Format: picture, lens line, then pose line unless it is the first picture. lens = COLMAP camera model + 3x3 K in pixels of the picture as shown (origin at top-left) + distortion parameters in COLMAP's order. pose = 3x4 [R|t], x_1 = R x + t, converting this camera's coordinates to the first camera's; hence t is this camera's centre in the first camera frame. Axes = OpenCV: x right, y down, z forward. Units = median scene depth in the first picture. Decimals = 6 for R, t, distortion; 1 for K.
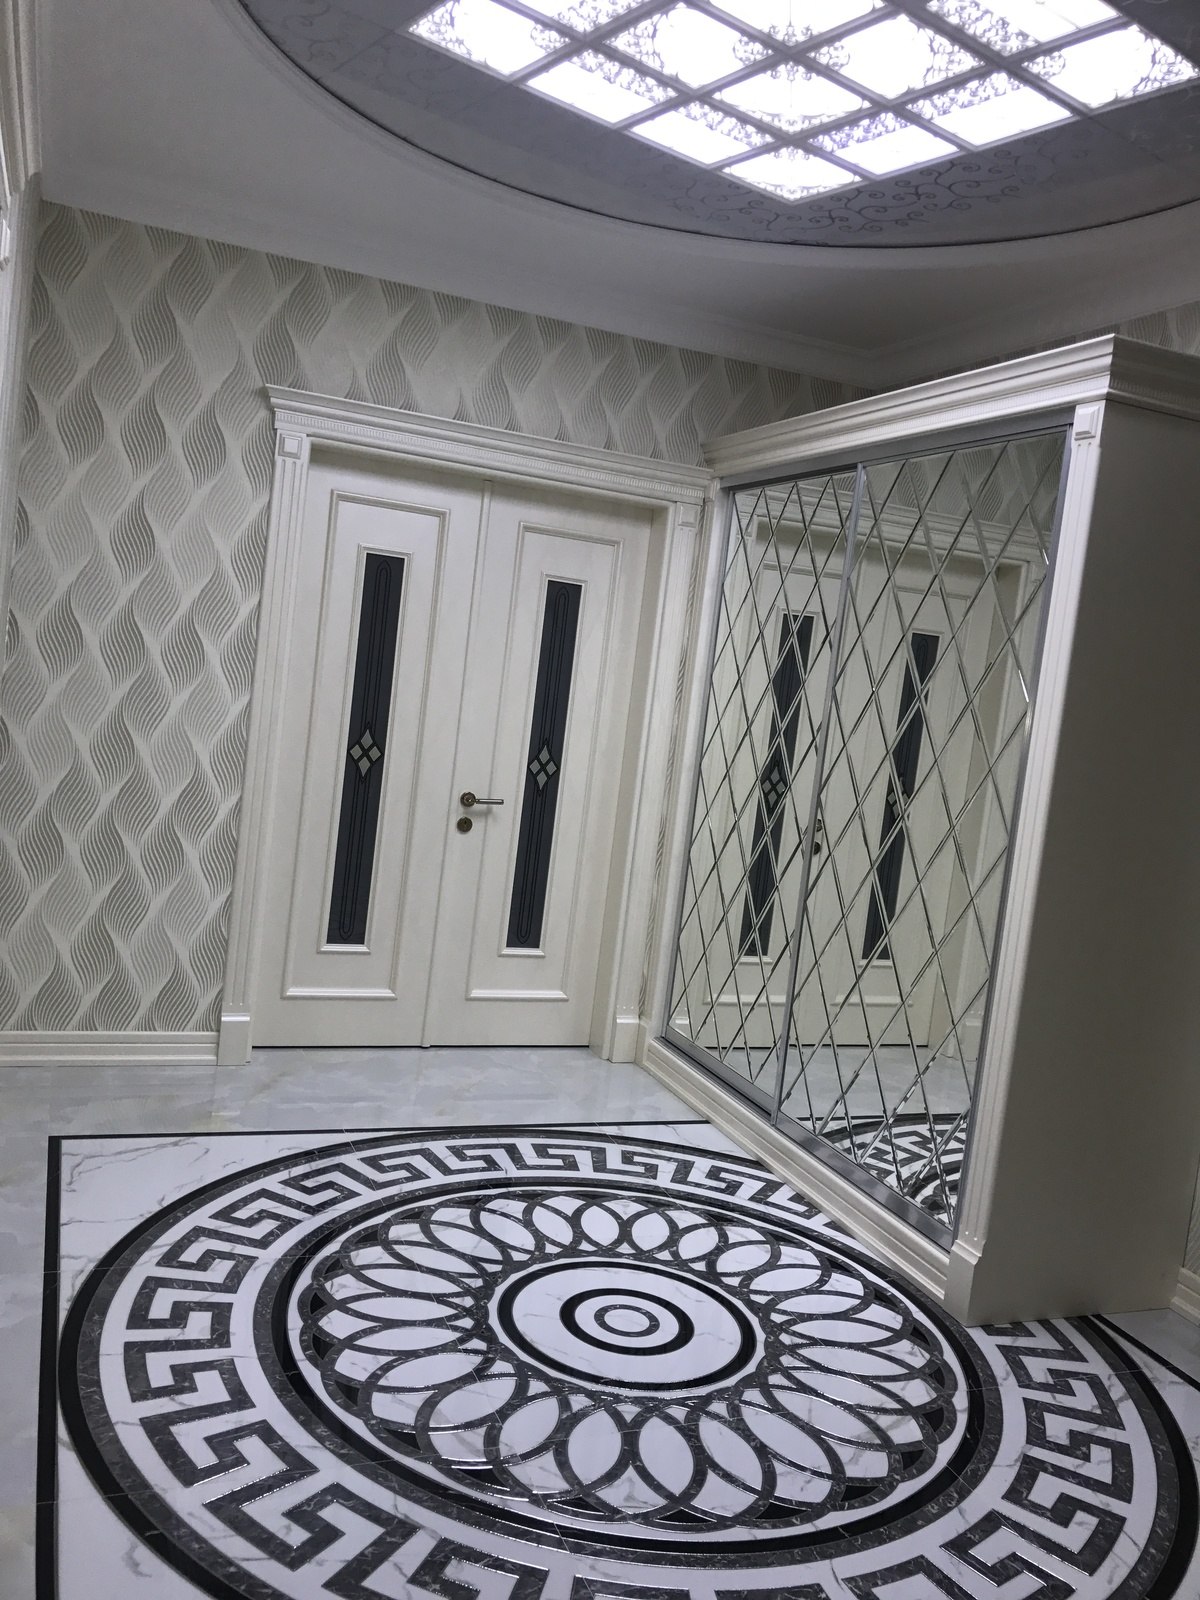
lens RADIAL K [[1327.3, 0, 600.0], [0, 1327.3, 800.0], [0, 0, 1]] dist [0.003567, -0.000124]
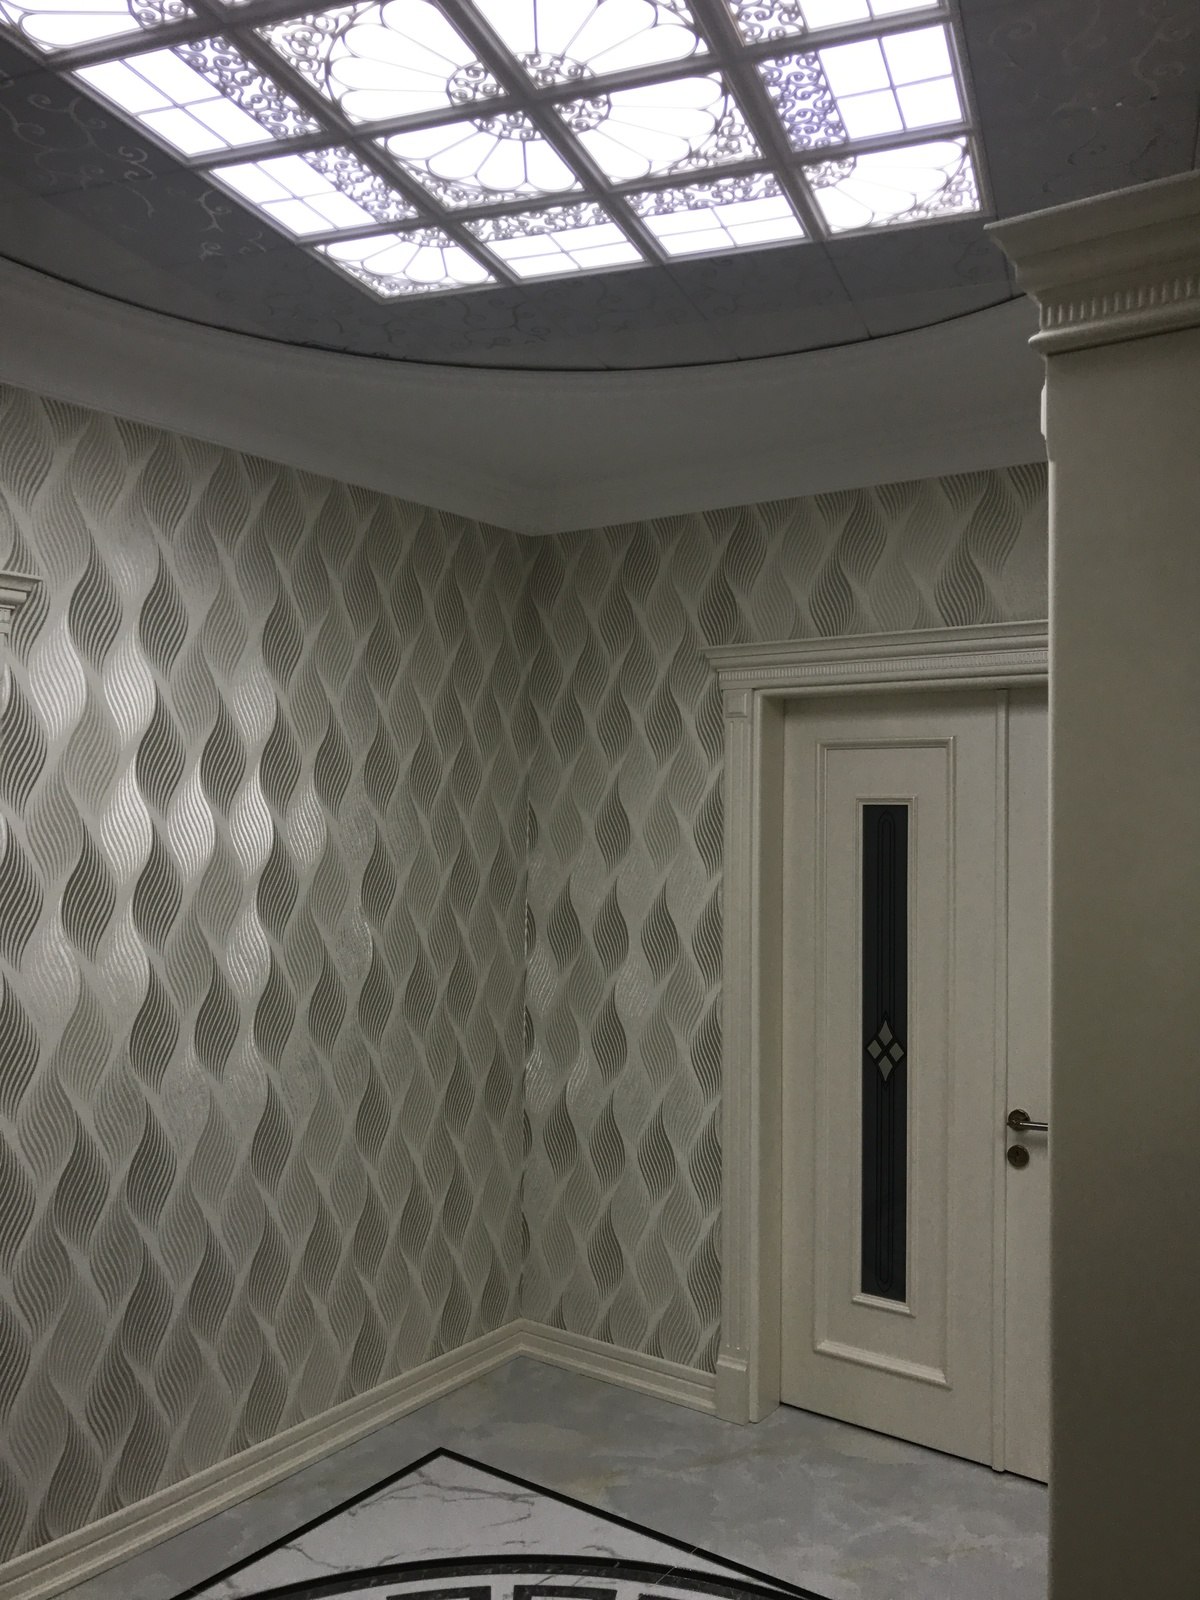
lens RADIAL K [[1311.7, 0, 600.0], [0, 1311.7, 800.0], [0, 0, 1]] dist [0.068882, -0.119626]
pose [[0.529553, -0.120607, -0.839659, 0.443349], [-0.025496, 0.987131, -0.157869, -0.058210], [0.847893, 0.105008, 0.519663, 0.449815]]
